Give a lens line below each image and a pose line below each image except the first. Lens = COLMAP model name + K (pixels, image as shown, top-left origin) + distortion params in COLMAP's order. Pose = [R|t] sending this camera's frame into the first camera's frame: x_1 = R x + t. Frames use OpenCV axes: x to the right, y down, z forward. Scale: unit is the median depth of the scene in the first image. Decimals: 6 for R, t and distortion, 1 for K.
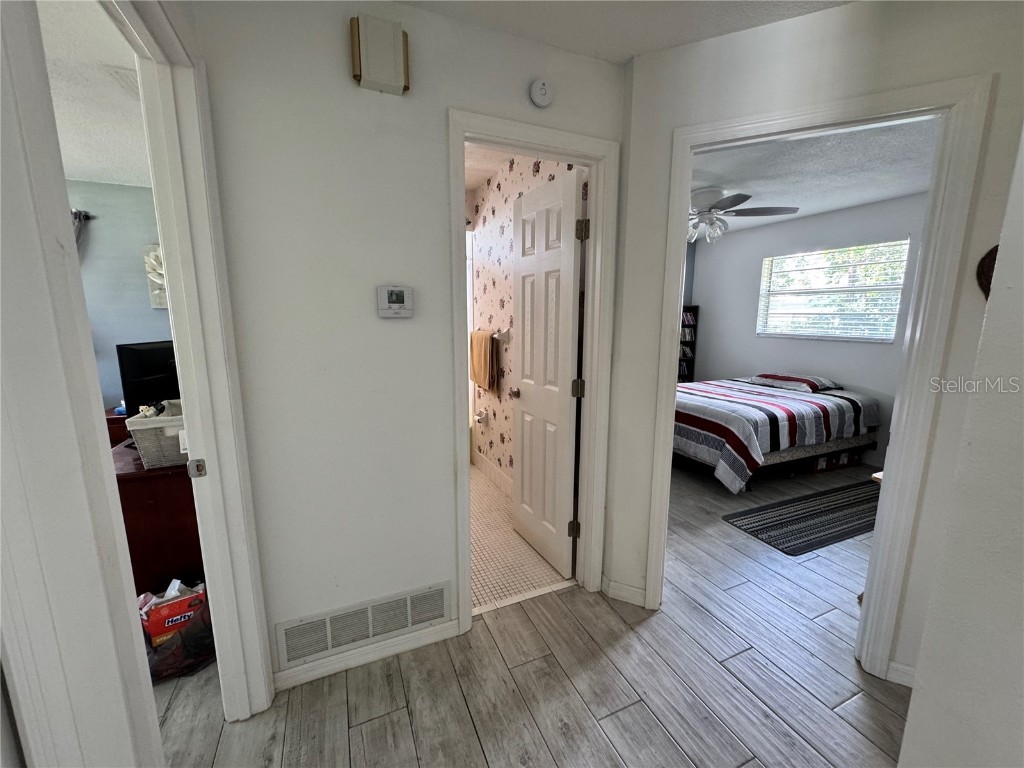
lens RADIAL K [[408.3, 0, 511.1], [0, 408.3, 385.3], [0, 0, 1]] dist [-0.002918, 0.000357]
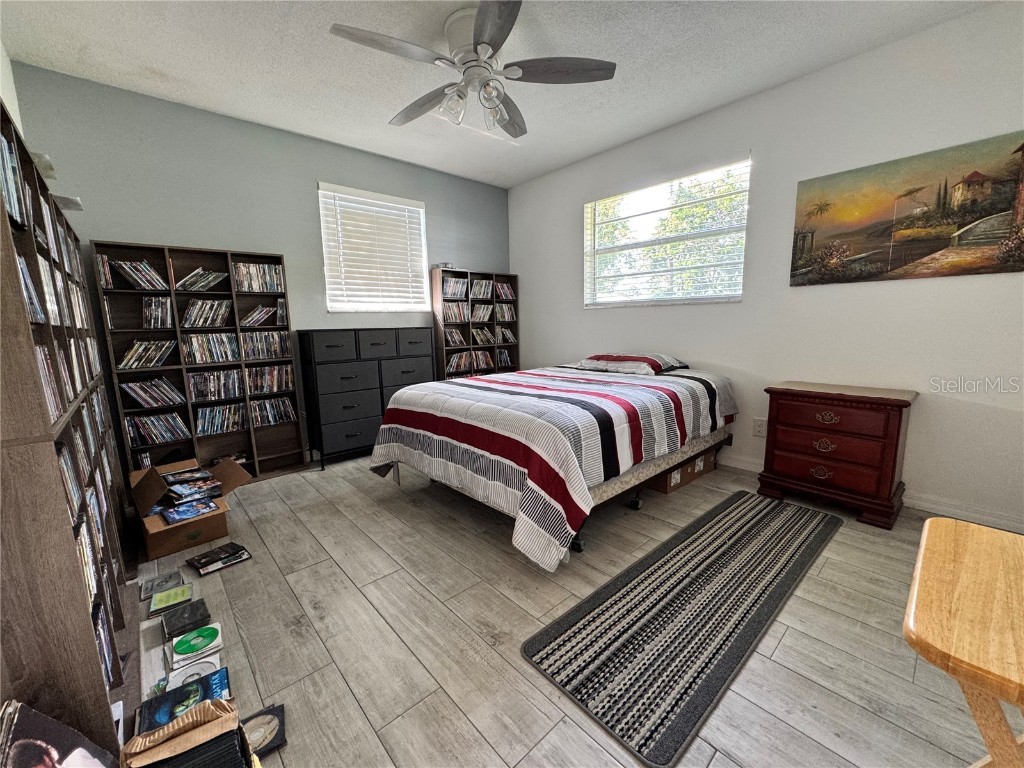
lens RADIAL K [[408.3, 0, 511.1], [0, 408.3, 385.3], [0, 0, 1]] dist [-0.002918, 0.000357]
pose [[0.947020, -0.070760, 0.313283, 0.328554], [0.075884, 0.997108, -0.004178, 0.023443], [-0.312082, 0.027729, 0.949651, 0.477060]]
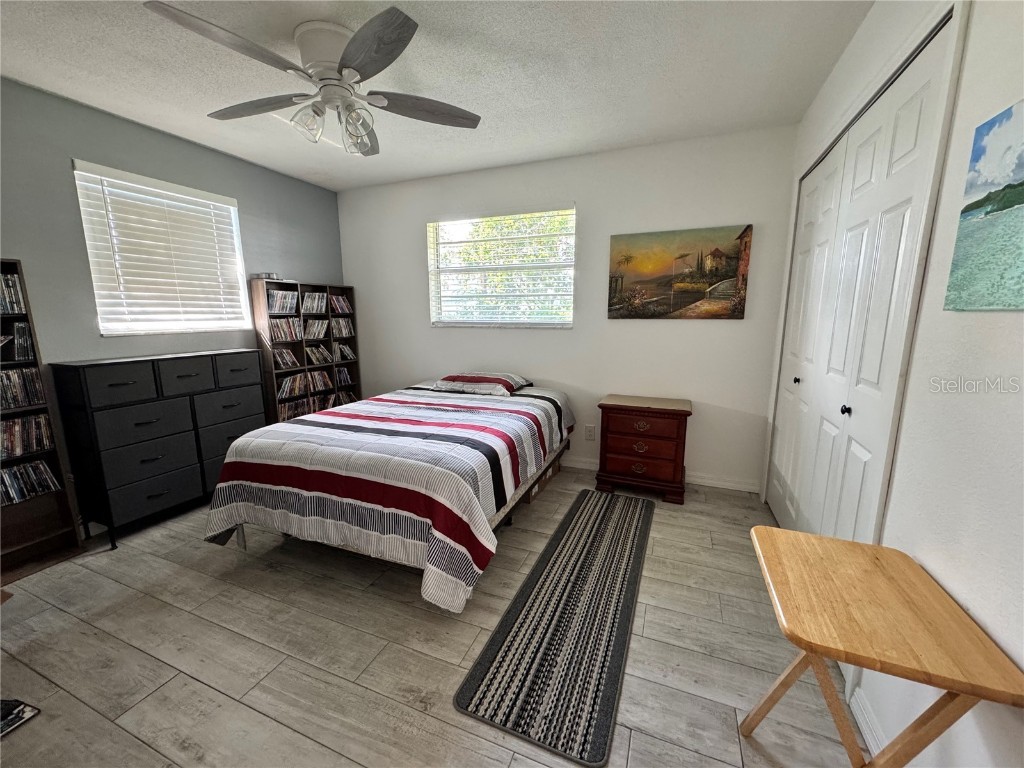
lens RADIAL K [[408.3, 0, 511.1], [0, 408.3, 385.3], [0, 0, 1]] dist [-0.002918, 0.000357]
pose [[0.714939, -0.127332, 0.687495, 0.245304], [0.121709, 0.990930, 0.056964, -0.052928], [-0.688513, 0.042948, 0.723952, 0.510042]]
